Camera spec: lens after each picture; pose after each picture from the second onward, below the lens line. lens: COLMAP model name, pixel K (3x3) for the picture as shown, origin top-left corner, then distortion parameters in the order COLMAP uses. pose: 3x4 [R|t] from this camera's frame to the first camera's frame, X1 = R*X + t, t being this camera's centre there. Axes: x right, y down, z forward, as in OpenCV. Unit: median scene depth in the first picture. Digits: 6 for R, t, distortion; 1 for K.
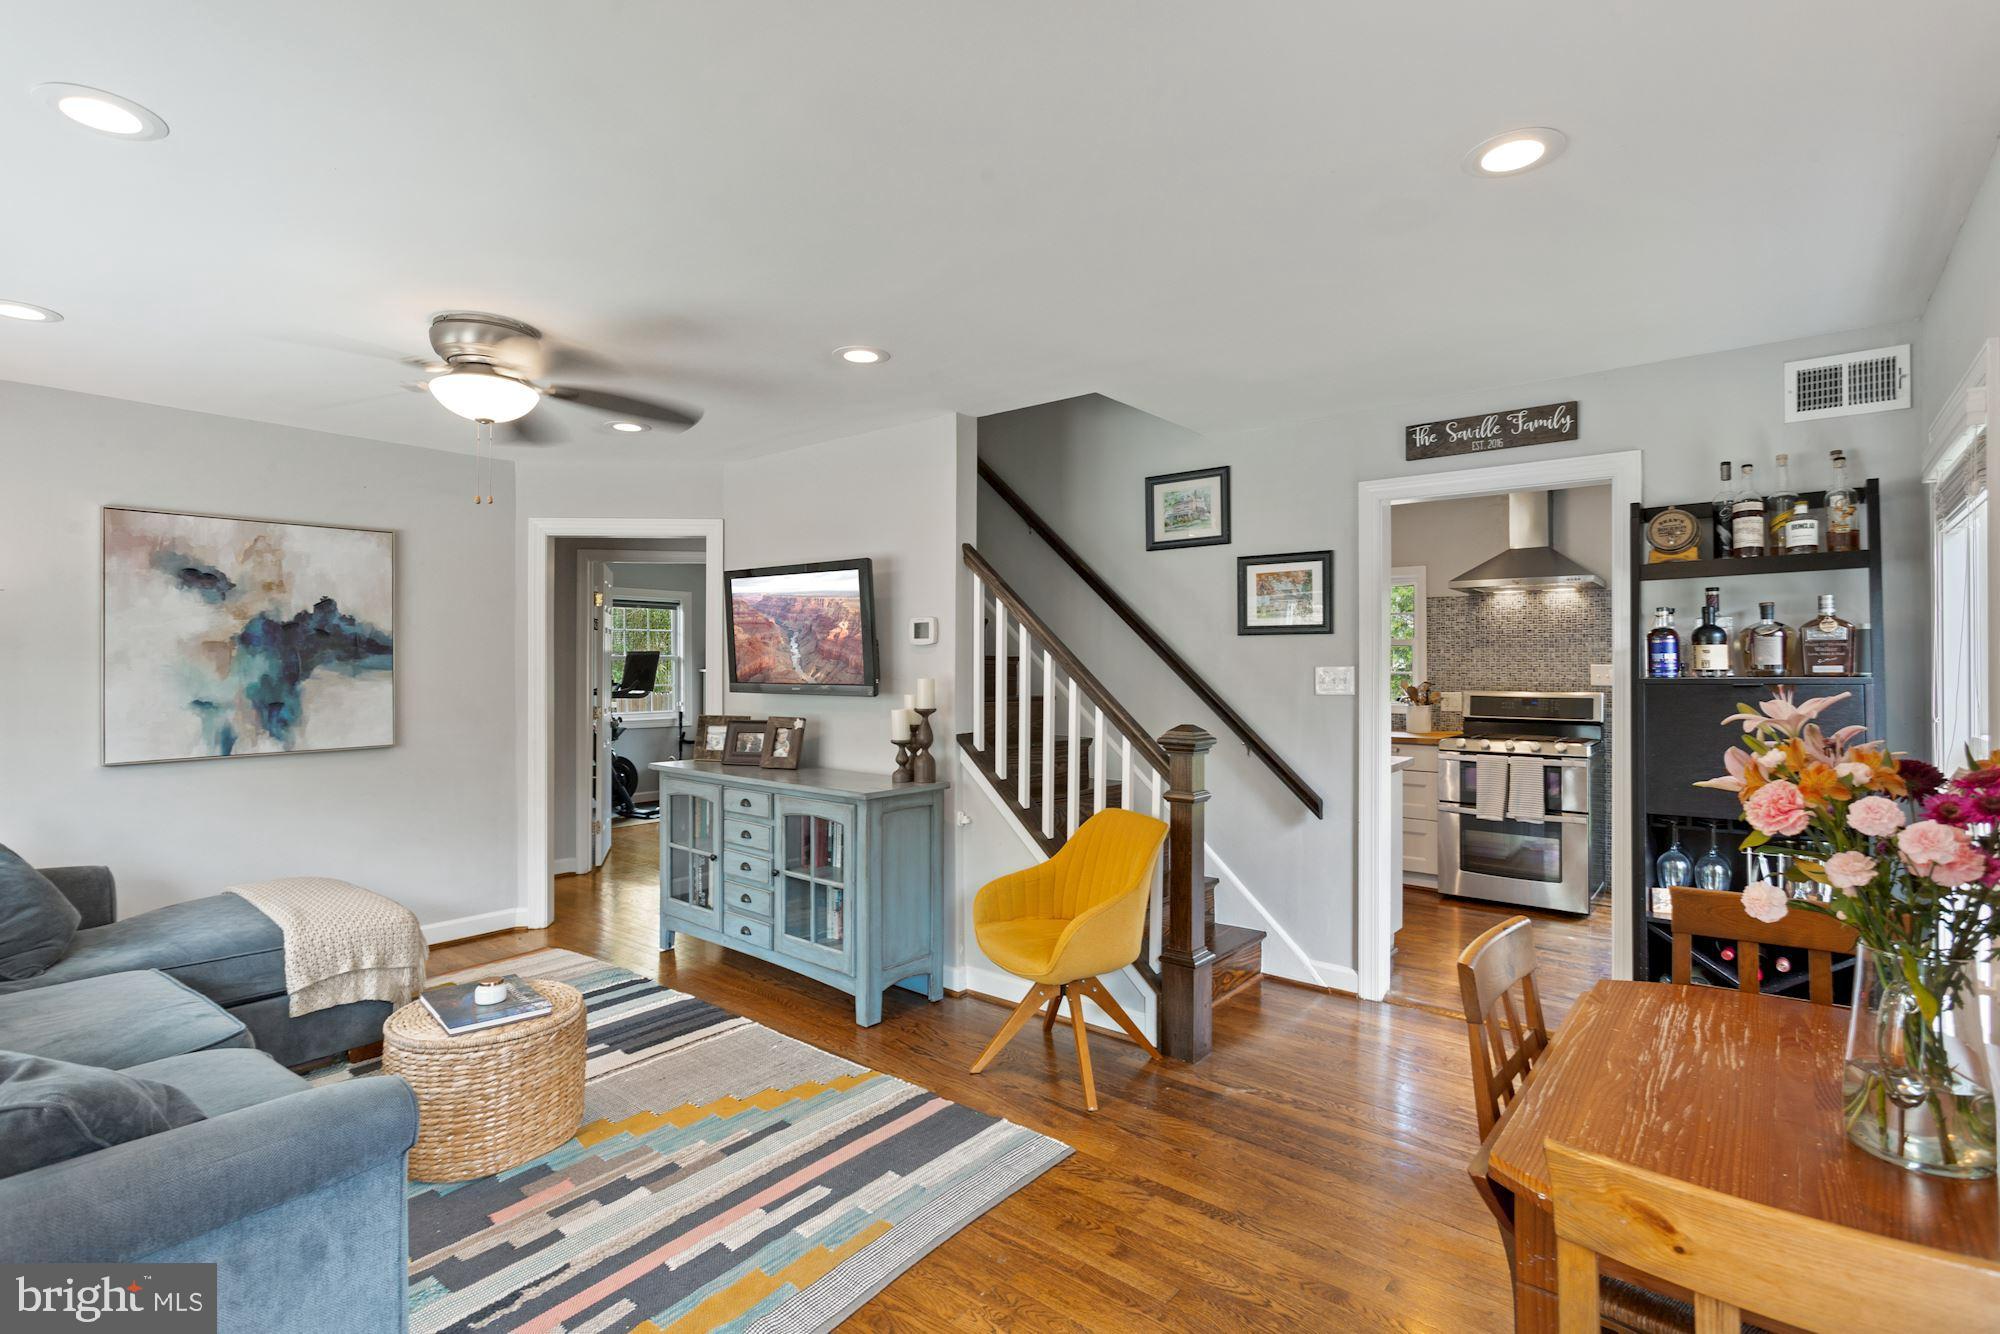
lens RADIAL K [[952.9, 0, 1005.5], [0, 952.9, 664.5], [0, 0, 1]] dist [-0.022324, 0.011570]
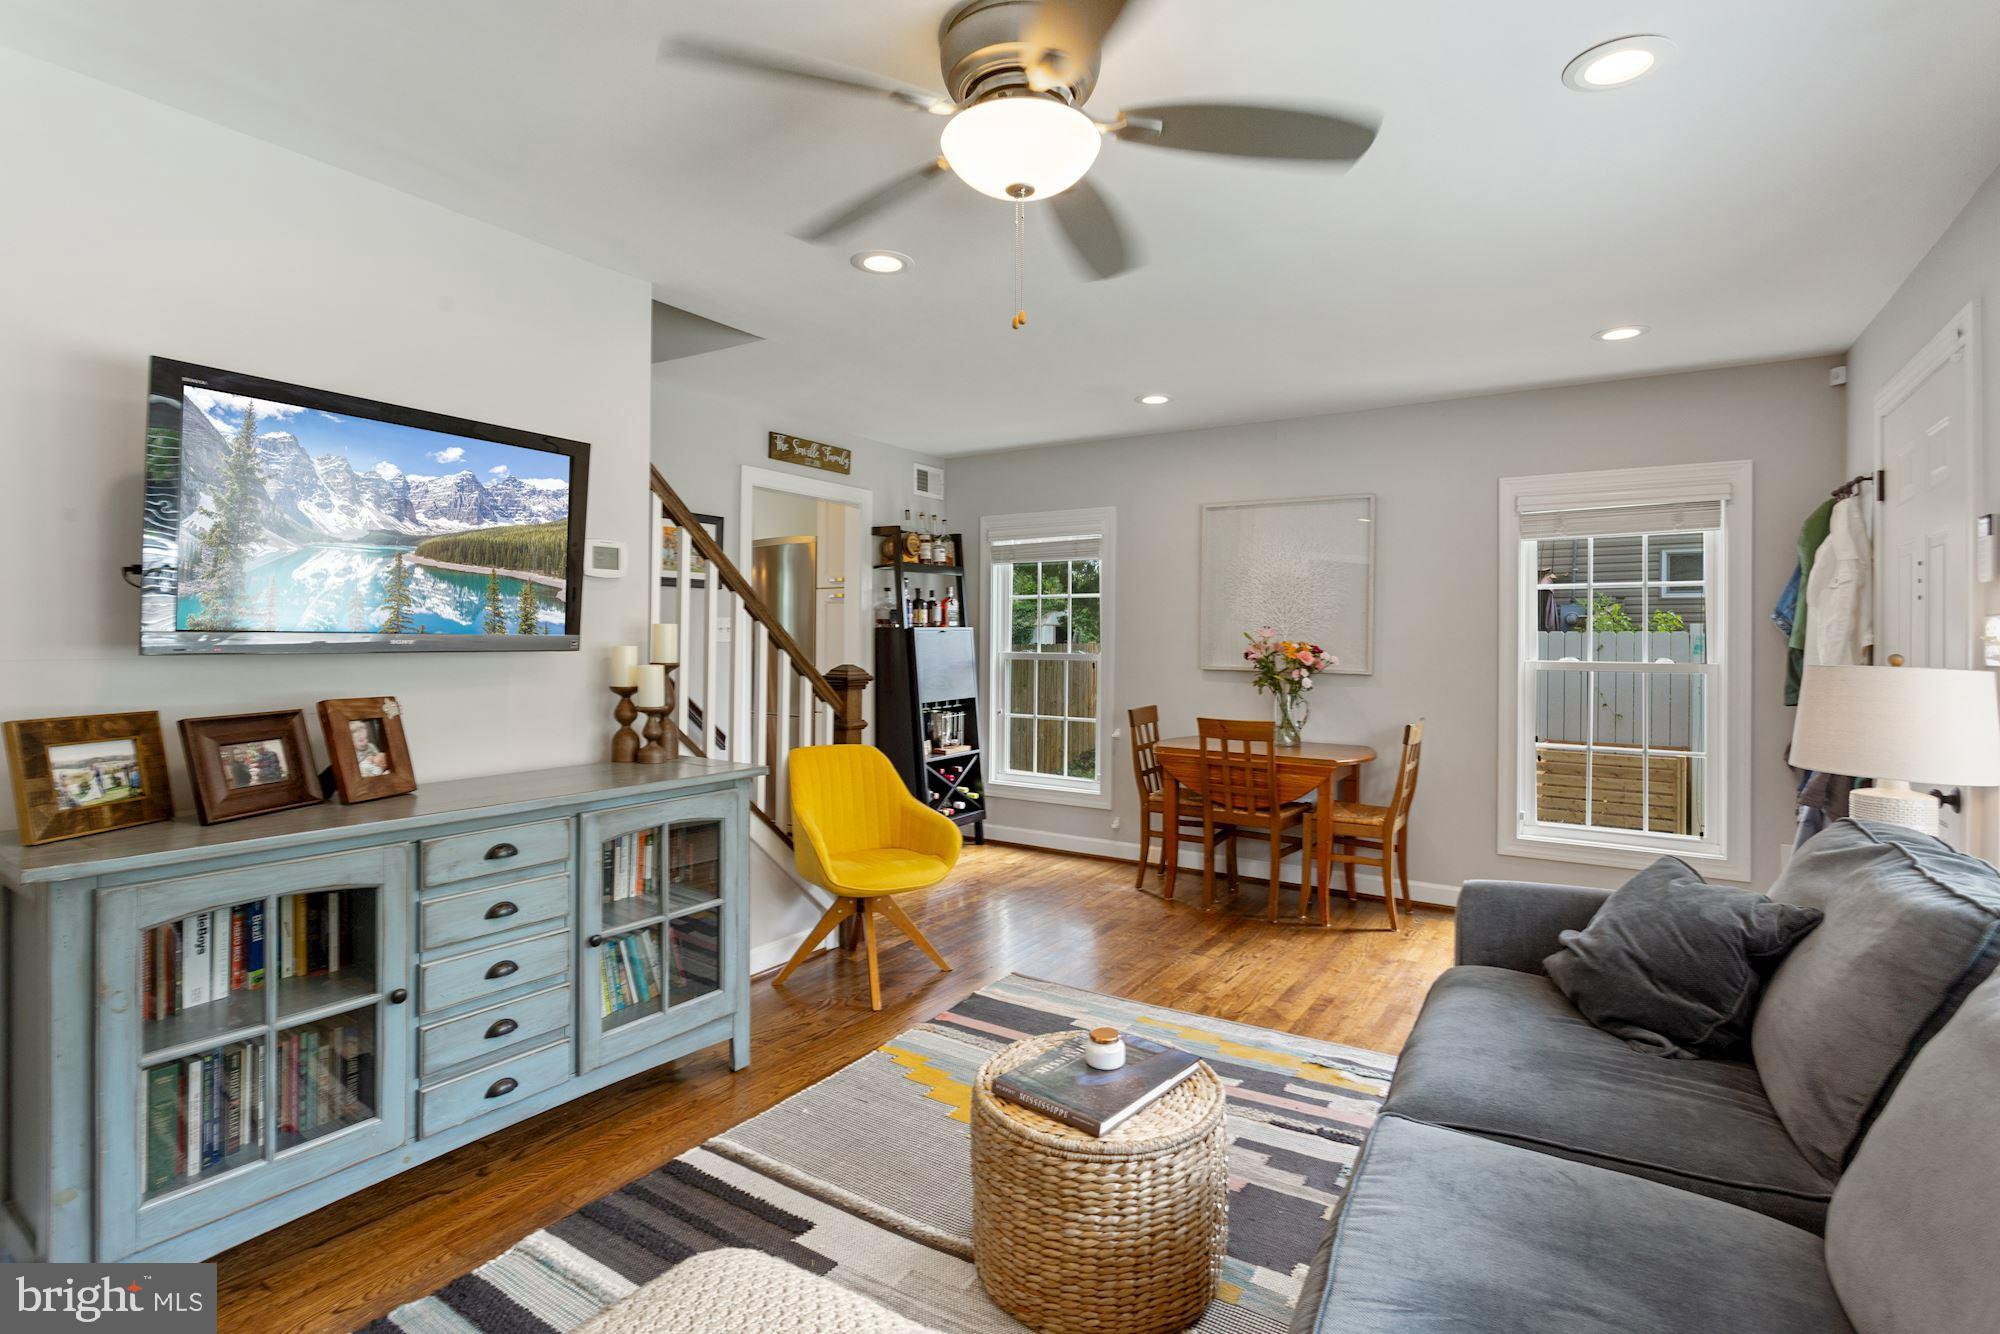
lens RADIAL K [[952.5, 0, 1015.9], [0, 952.5, 640.2], [0, 0, 1]] dist [-0.004672, -0.000079]
pose [[-0.118915, -0.006228, 0.992885, -0.866550], [-0.007643, 0.999956, 0.005357, 0.021255], [-0.992875, -0.006952, -0.118957, 0.796570]]
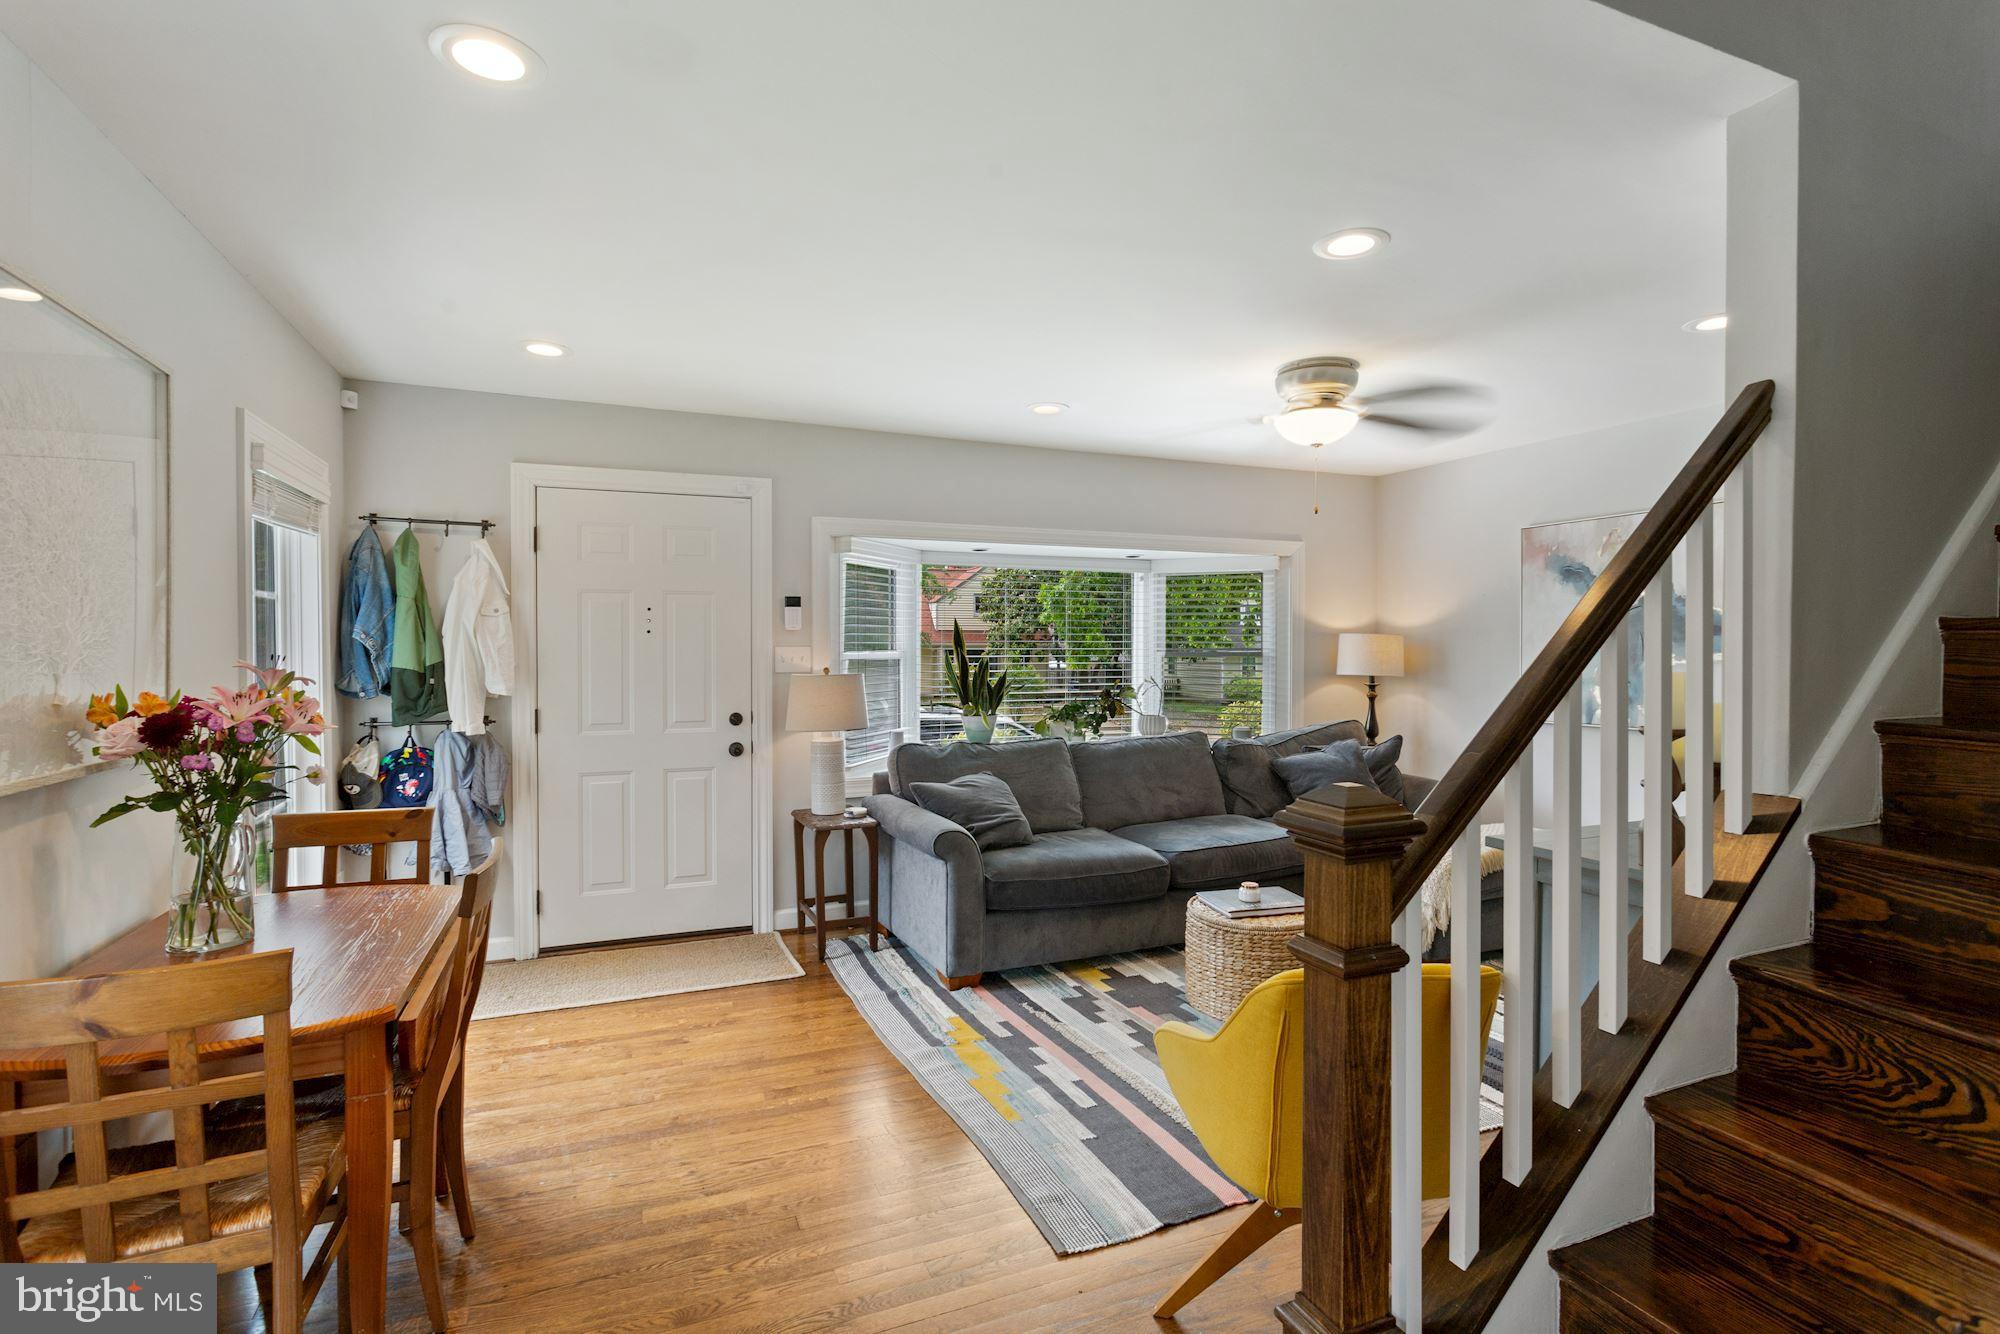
lens RADIAL K [[952.9, 0, 1005.5], [0, 952.9, 664.5], [0, 0, 1]] dist [-0.022324, 0.011570]
pose [[-0.458893, 0.018471, -0.888299, 0.539304], [-0.003998, 0.999731, 0.022854, -0.000862], [0.888483, 0.014039, -0.458696, 0.896785]]
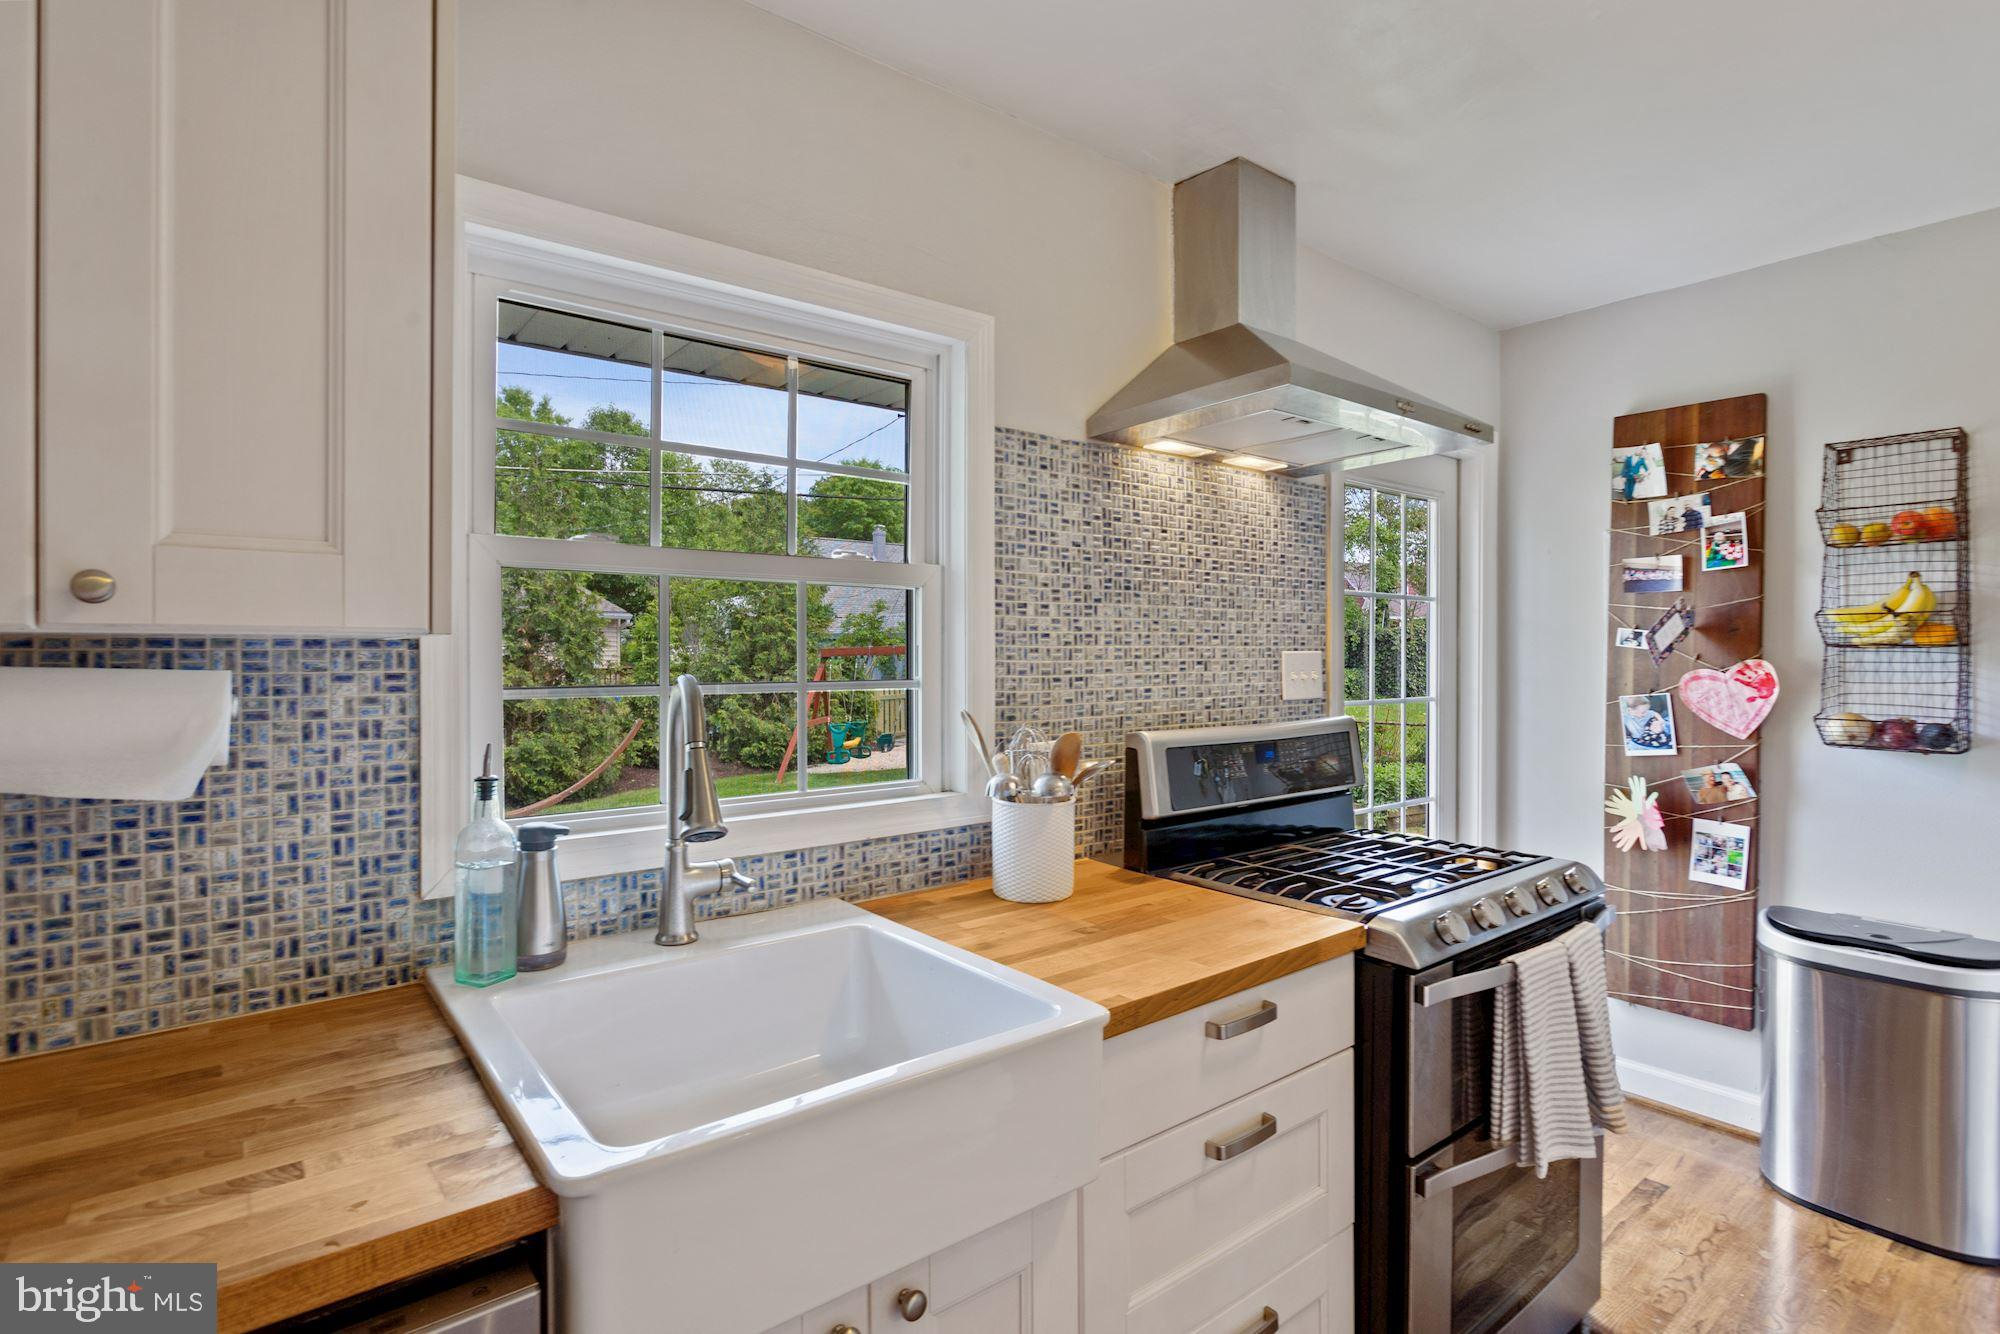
lens RADIAL K [[973.1, 0, 974.7], [0, 973.1, 650.9], [0, 0, 1]] dist [-0.001000, 0.000122]
pose [[0.228457, 0.000253, 0.973554, 0.232997], [0.003360, 0.999994, -0.001048, -0.000089], [-0.973548, 0.003511, 0.228454, 1.479334]]
